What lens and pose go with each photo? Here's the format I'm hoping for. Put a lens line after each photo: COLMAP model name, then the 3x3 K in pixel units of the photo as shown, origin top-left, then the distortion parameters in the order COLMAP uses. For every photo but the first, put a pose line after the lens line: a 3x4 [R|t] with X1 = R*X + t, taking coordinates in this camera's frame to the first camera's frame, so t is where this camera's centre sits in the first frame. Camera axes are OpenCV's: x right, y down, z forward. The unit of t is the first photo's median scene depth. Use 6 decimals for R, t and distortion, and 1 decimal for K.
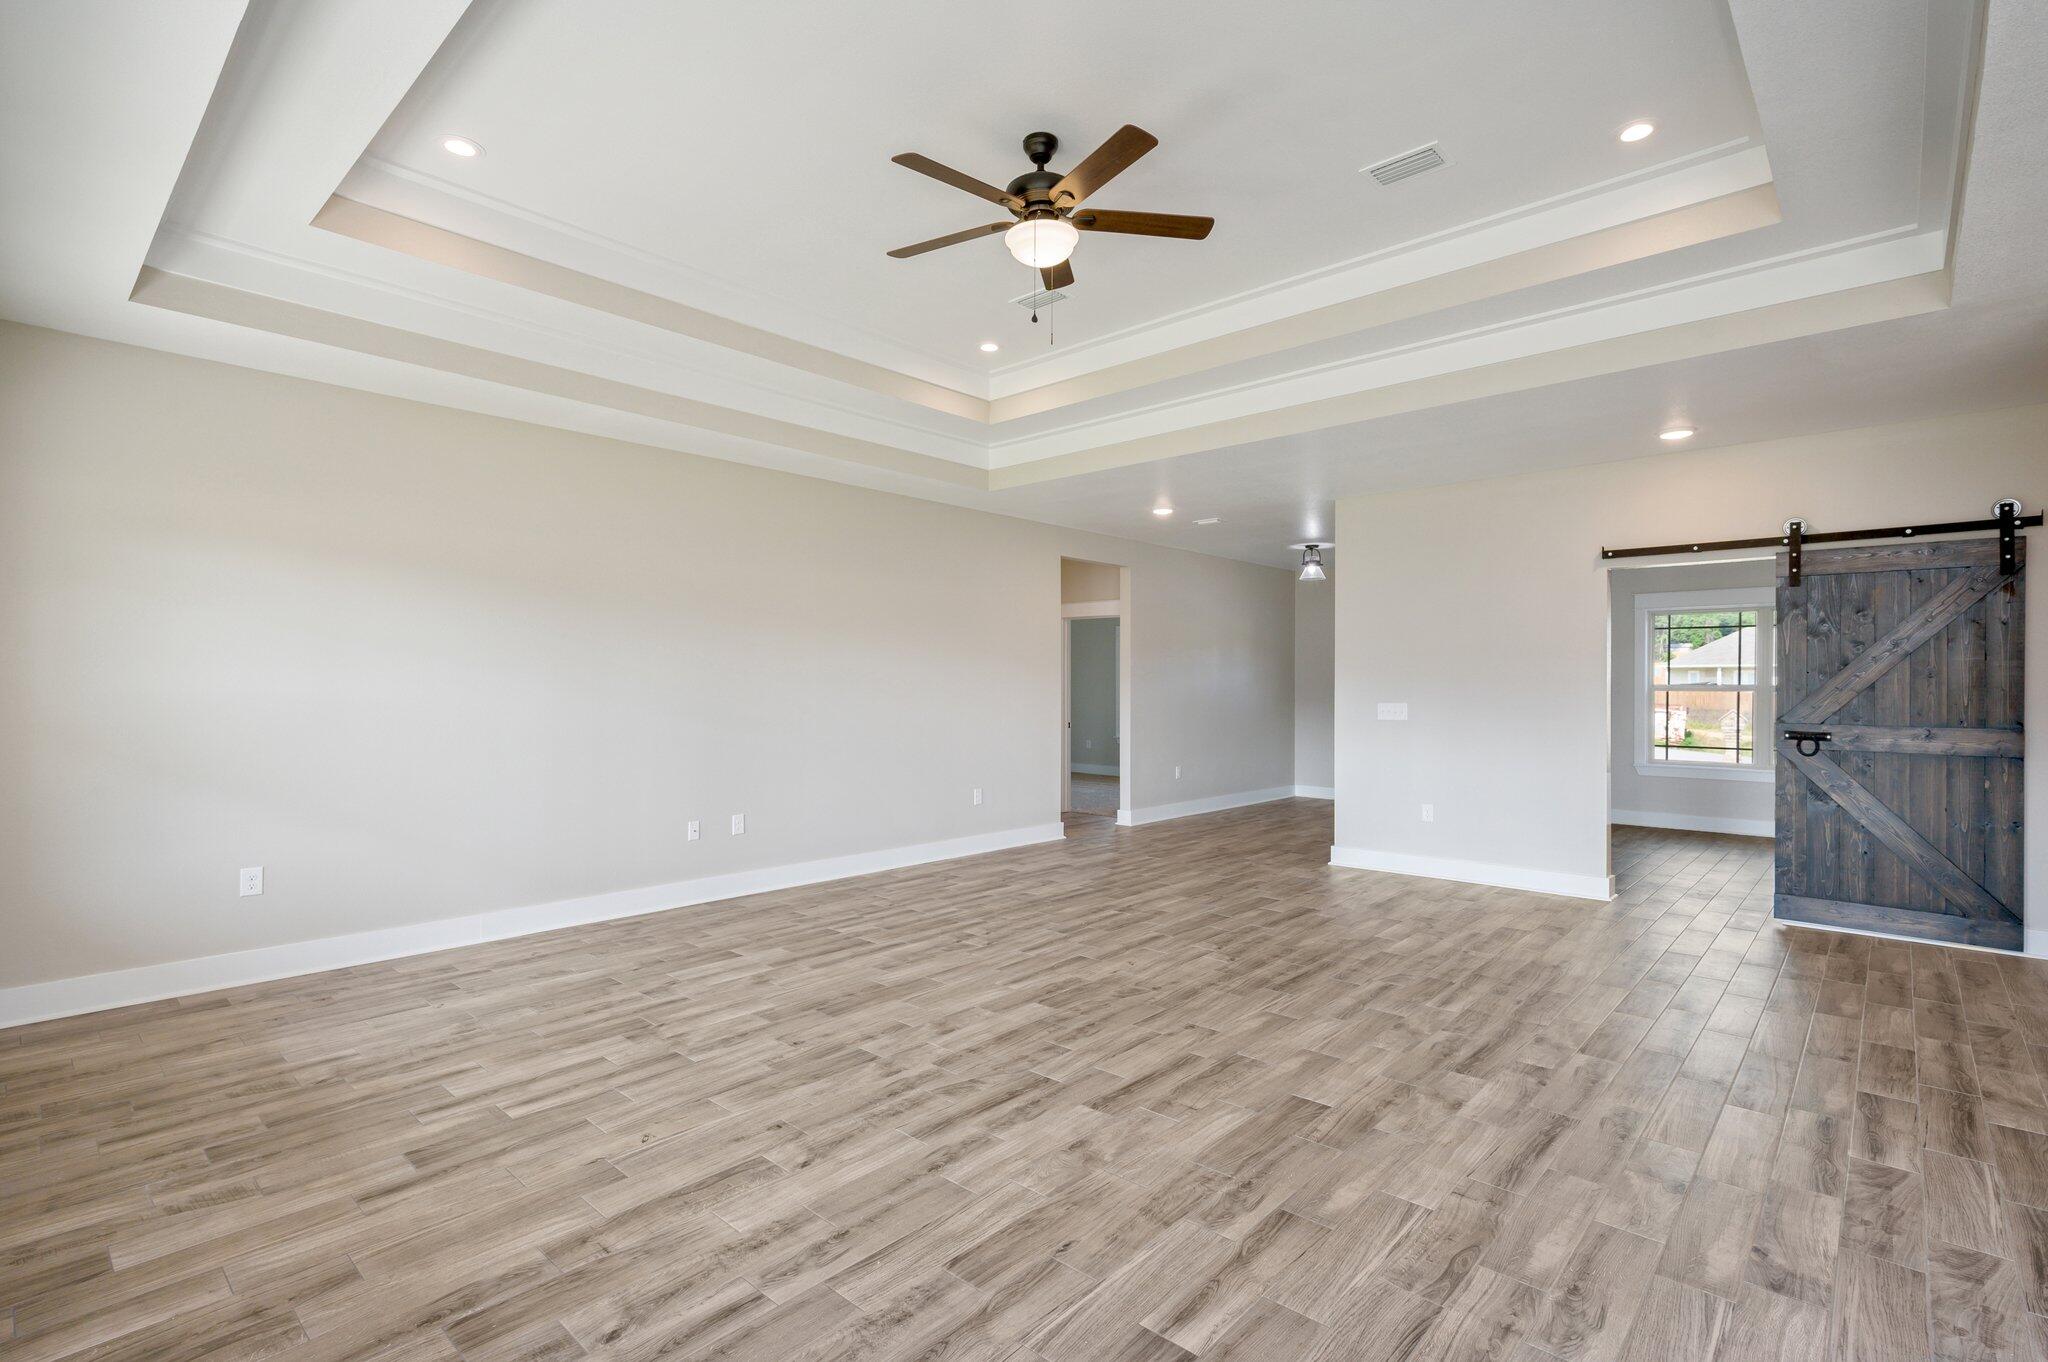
lens RADIAL K [[955.8, 0, 1027.3], [0, 955.8, 687.2], [0, 0, 1]] dist [-0.002067, 0.001199]
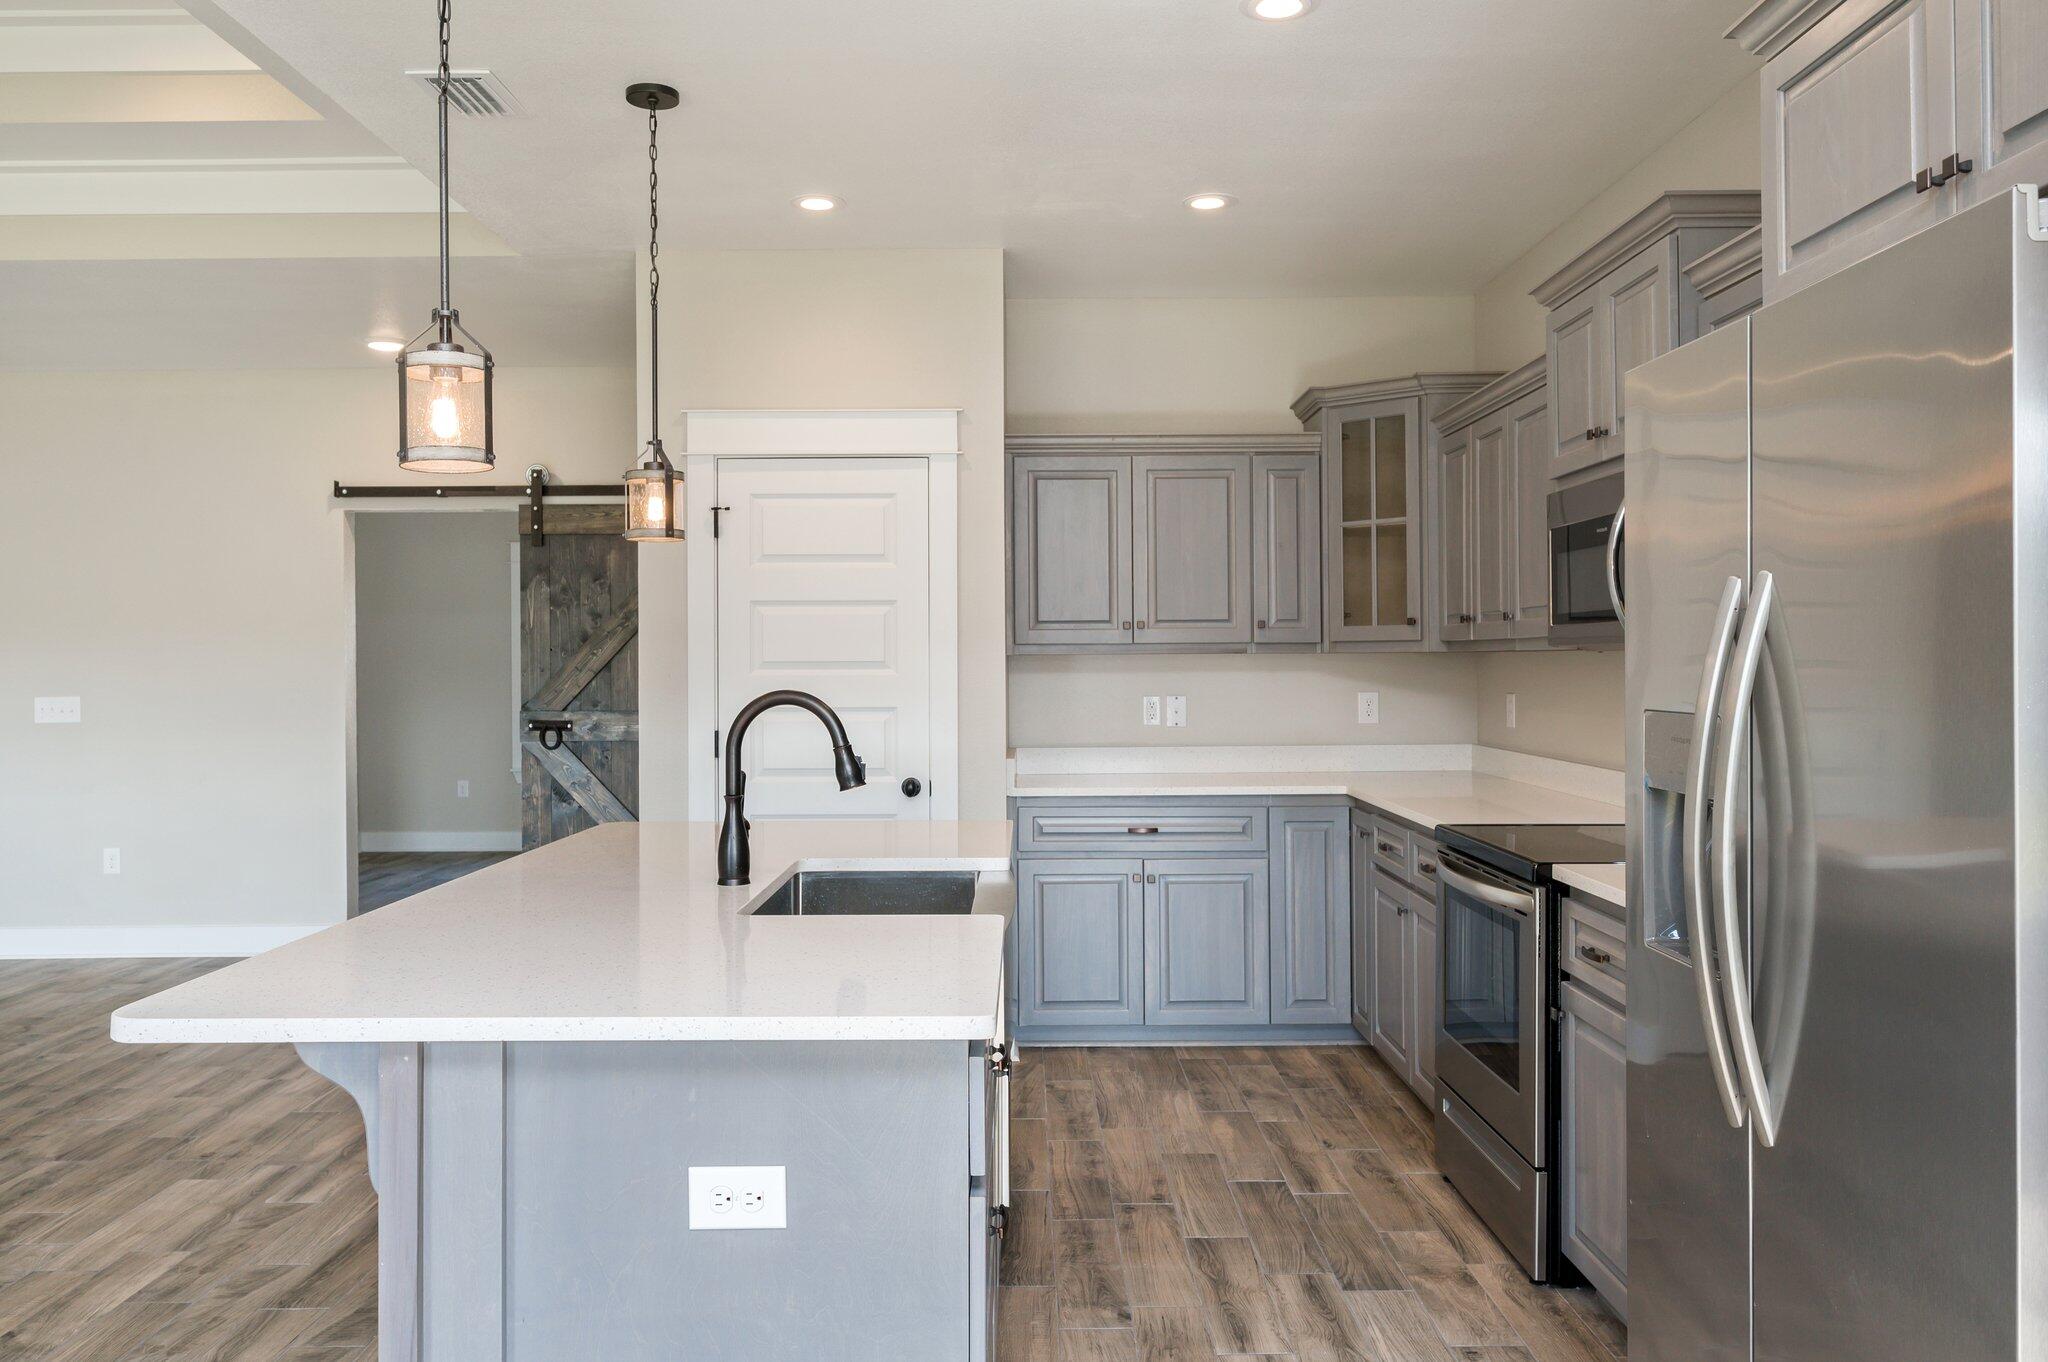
lens RADIAL K [[1527.5, 0, 1016.8], [0, 1527.5, 657.7], [0, 0, 1]] dist [0.003843, 0.002131]
pose [[0.741369, -0.006577, 0.671065, 0.232543], [0.010000, 0.999949, -0.001247, -0.002941], [-0.671023, 0.007635, 0.741397, -0.283188]]
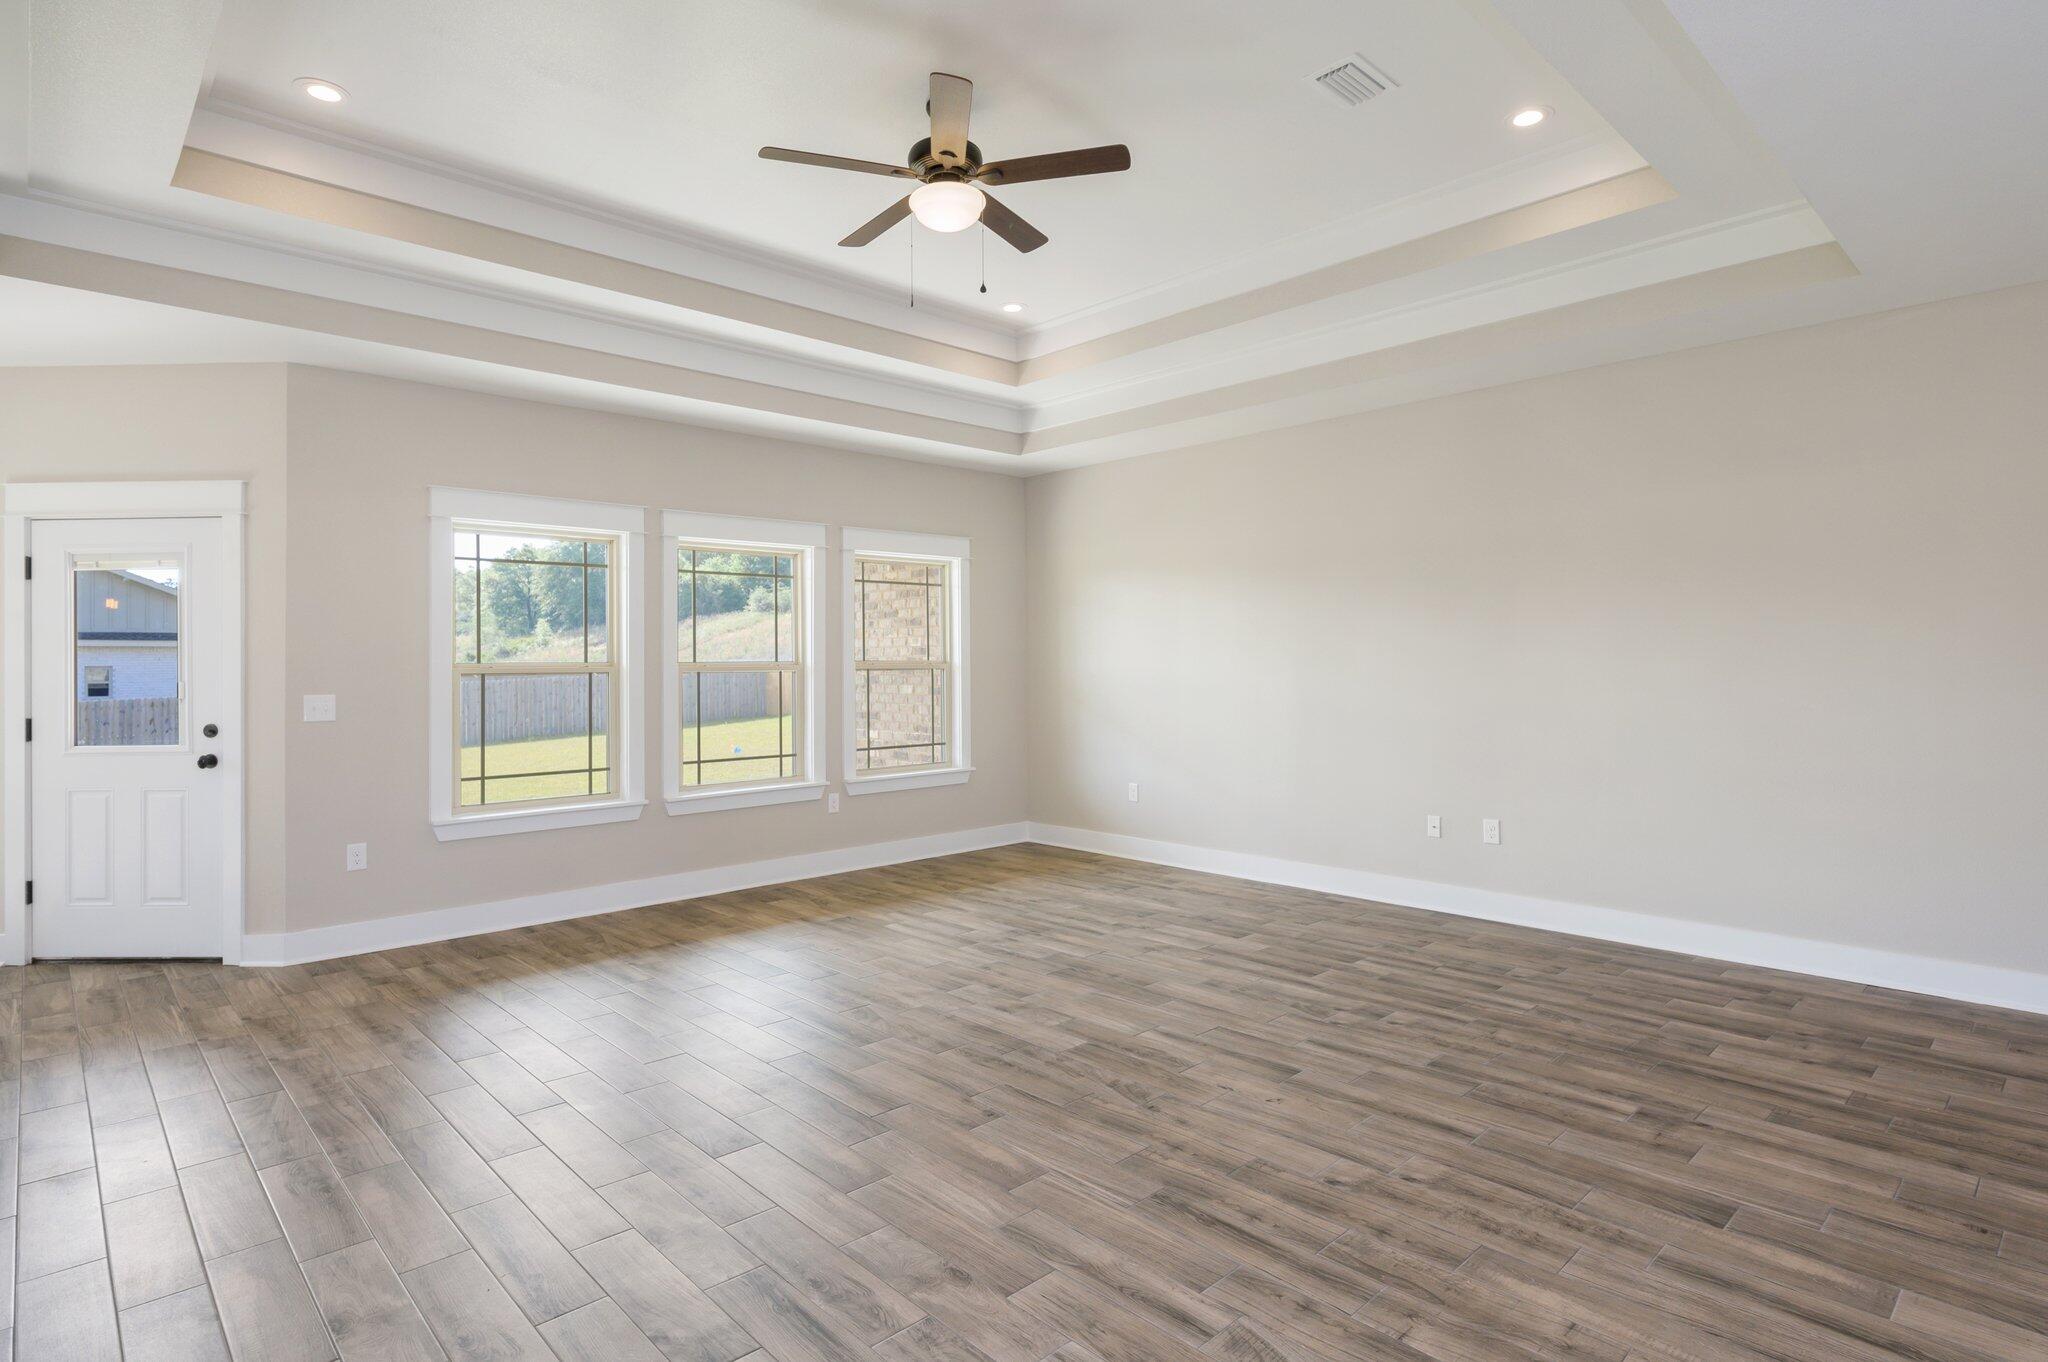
lens RADIAL K [[1053.8, 0, 1021.9], [0, 1053.8, 646.7], [0, 0, 1]] dist [-0.001155, 0.000871]
pose [[-0.074978, -0.016699, -0.997045, 0.755669], [0.007845, 0.999819, -0.017336, -0.000350], [0.997154, -0.009121, -0.074833, 0.817497]]
